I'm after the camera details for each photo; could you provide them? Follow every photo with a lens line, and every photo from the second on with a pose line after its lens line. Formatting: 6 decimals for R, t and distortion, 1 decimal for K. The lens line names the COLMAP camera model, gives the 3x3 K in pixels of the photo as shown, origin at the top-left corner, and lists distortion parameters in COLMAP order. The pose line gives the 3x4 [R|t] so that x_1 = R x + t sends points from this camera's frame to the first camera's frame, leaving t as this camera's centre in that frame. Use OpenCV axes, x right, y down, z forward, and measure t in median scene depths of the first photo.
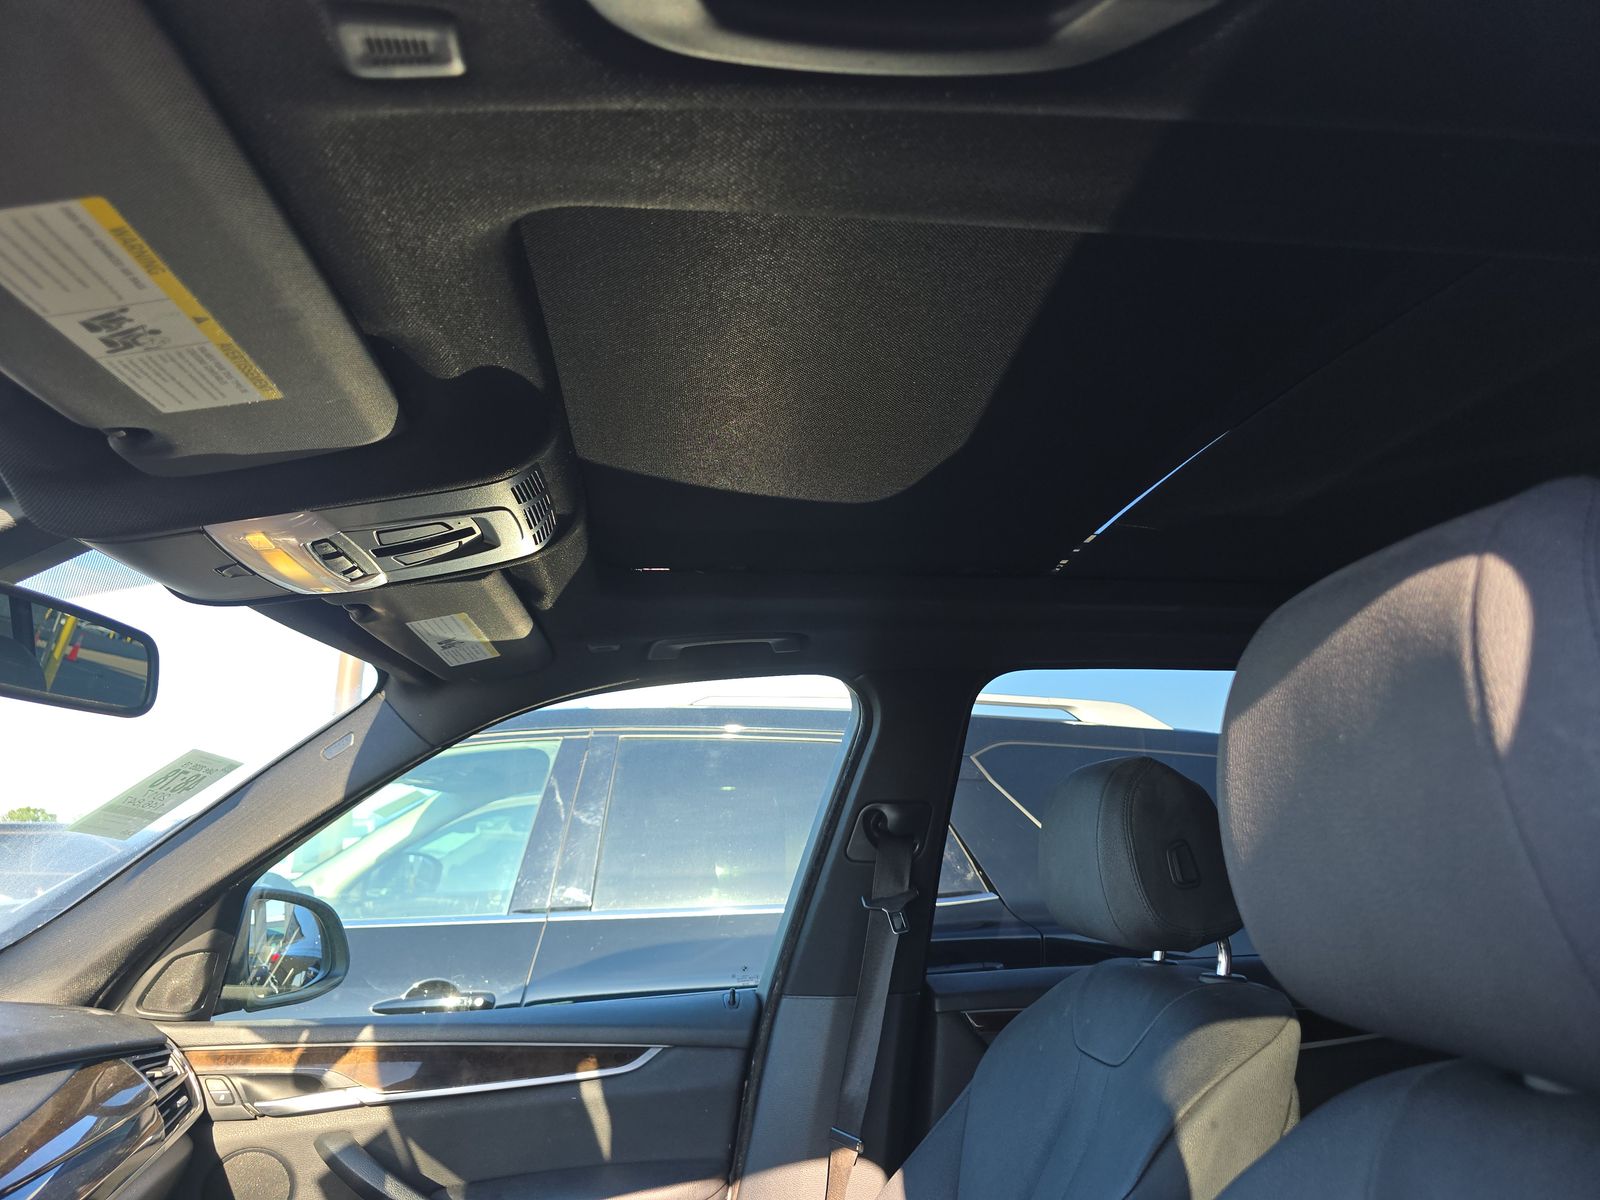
lens RADIAL K [[1085.6, 0, 804.9], [0, 1085.6, 606.7], [0, 0, 1]] dist [0.061420, -0.054616]
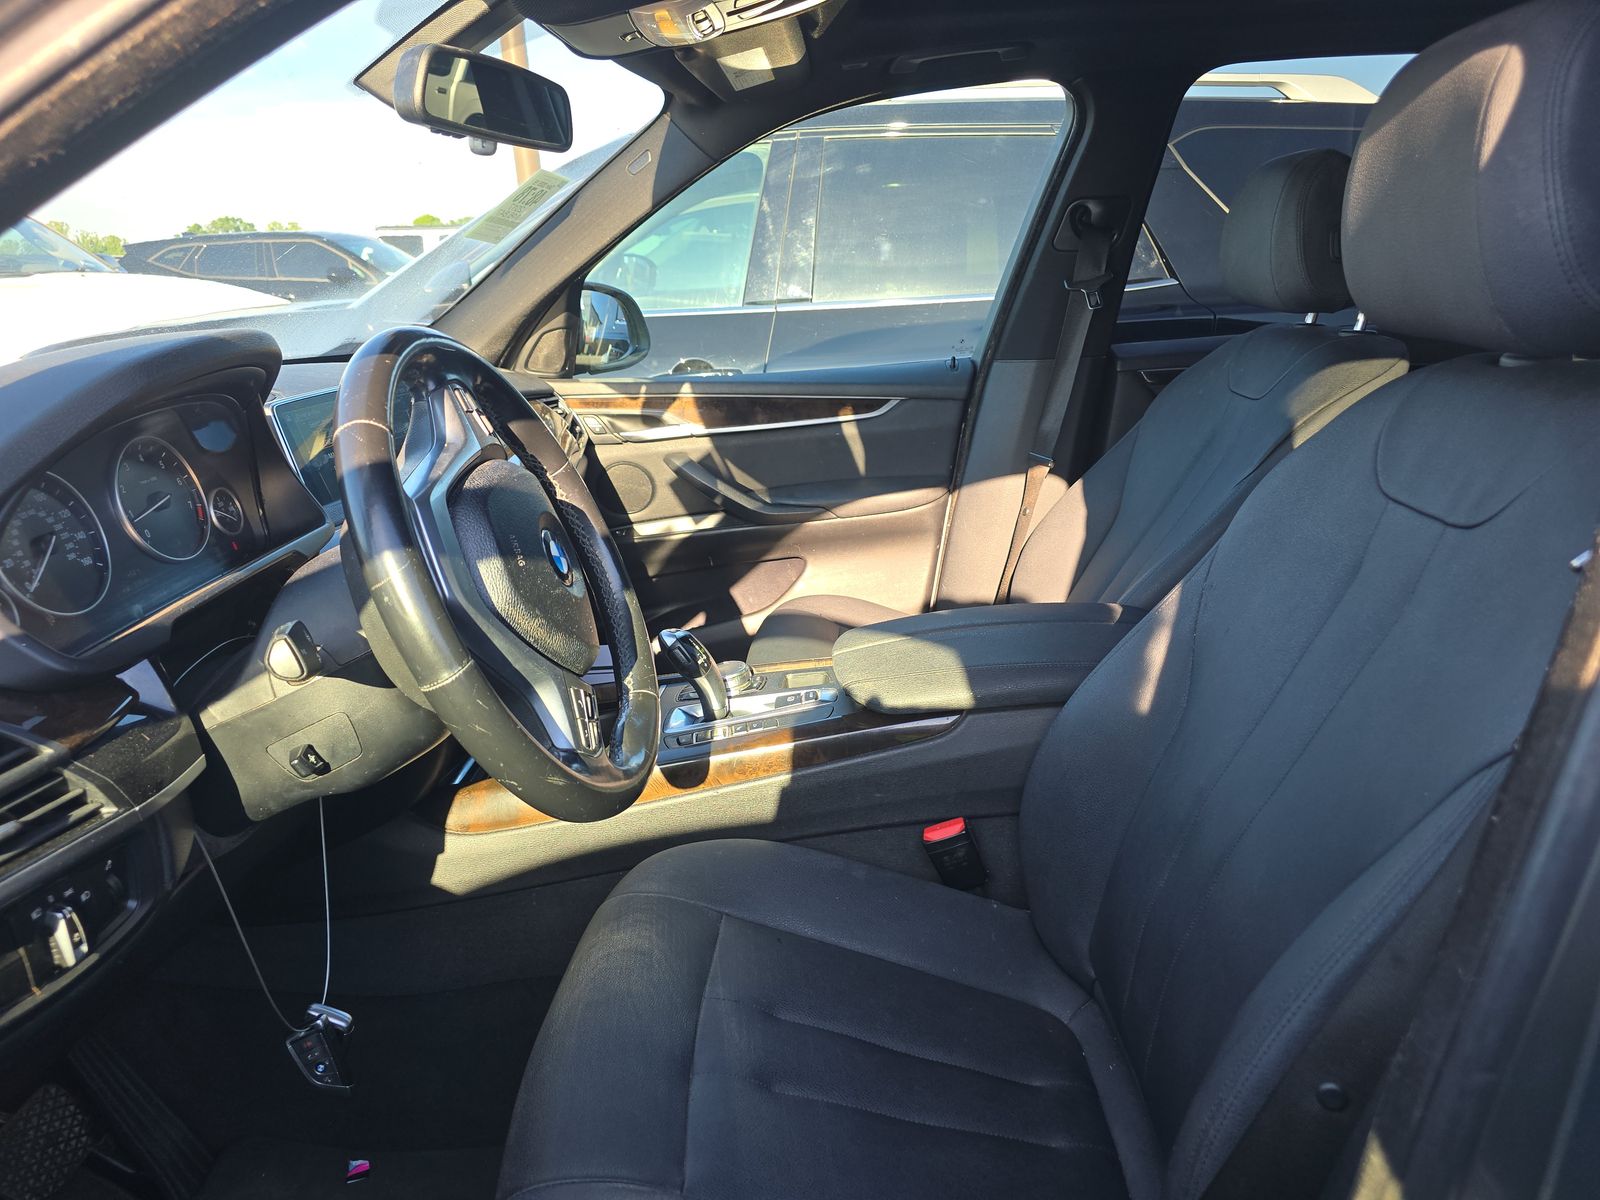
lens RADIAL K [[1085.6, 0, 804.9], [0, 1085.6, 606.7], [0, 0, 1]] dist [0.061420, -0.054616]
pose [[0.989674, 0.022665, -0.141535, -0.053761], [0.052870, 0.860074, 0.507422, -0.056864], [0.133231, -0.509665, 0.849995, -0.266688]]
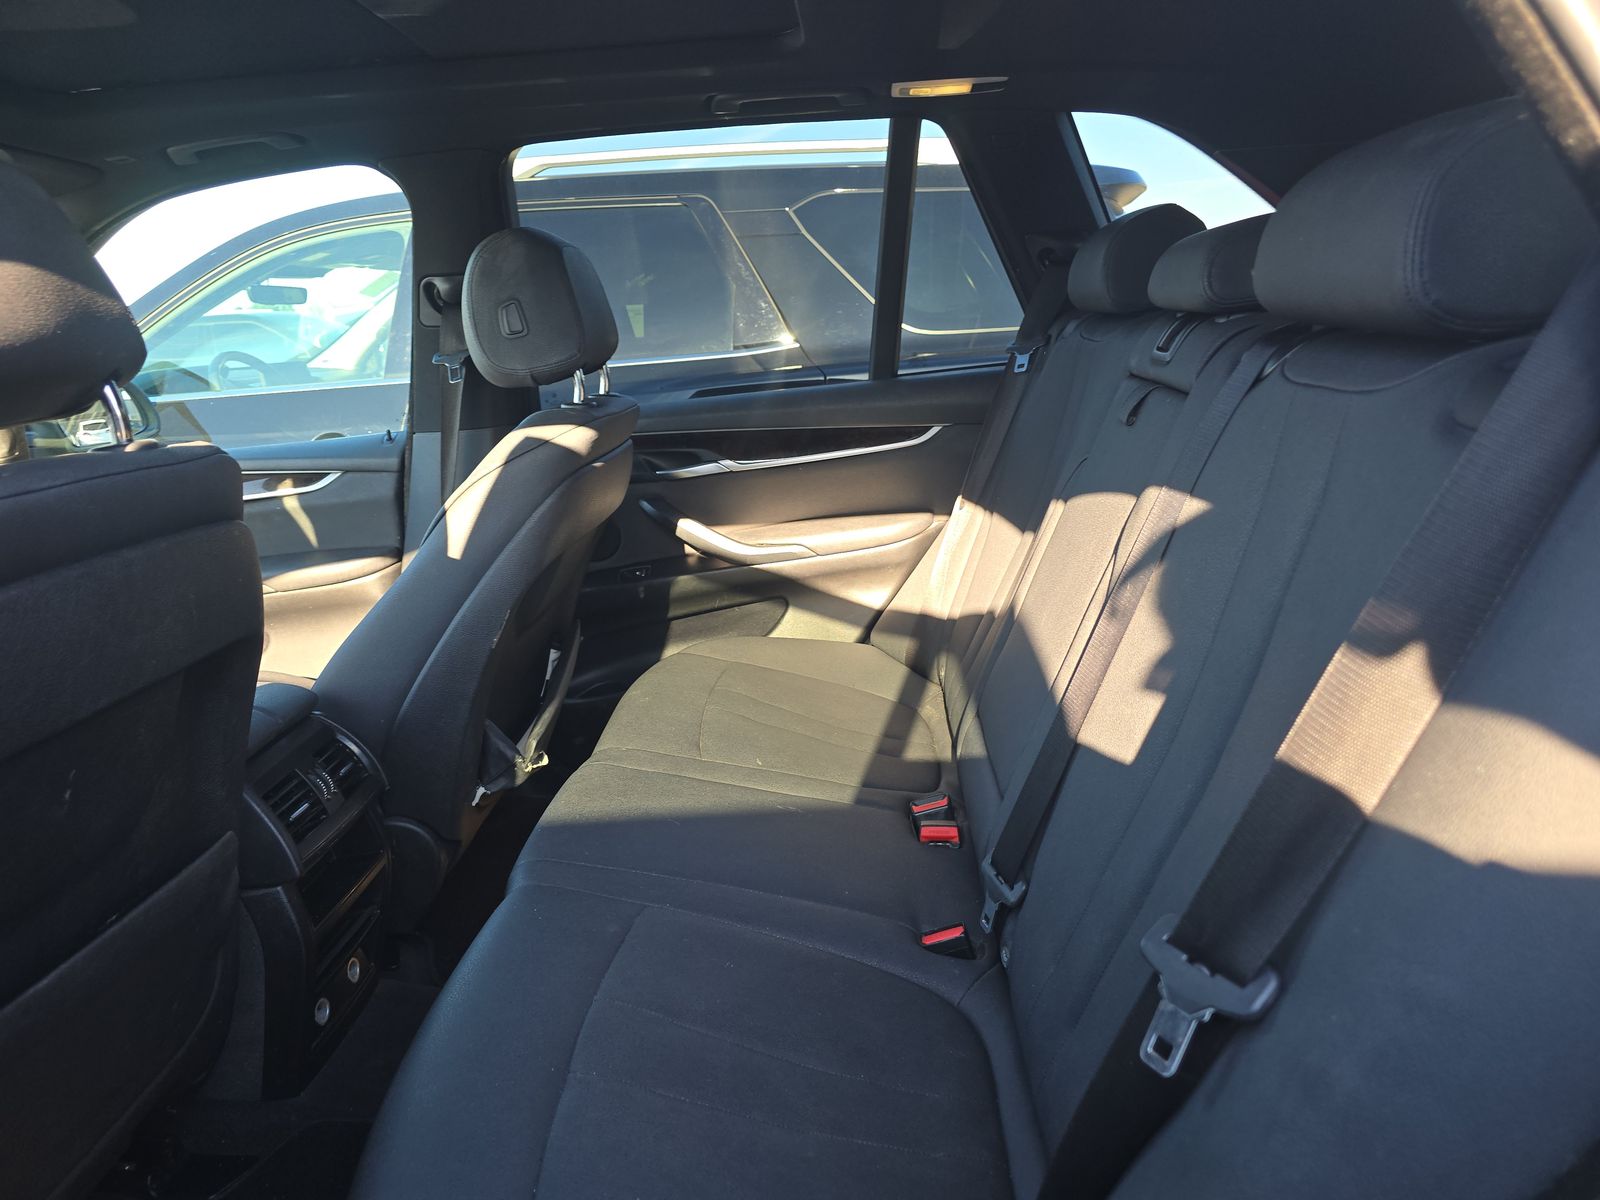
lens RADIAL K [[1085.6, 0, 804.9], [0, 1085.6, 606.7], [0, 0, 1]] dist [0.061420, -0.054616]
pose [[0.983095, -0.007124, -0.182956, 0.686592], [0.092291, 0.882295, 0.461561, -0.016439], [0.158133, -0.470644, 0.868037, -0.146342]]
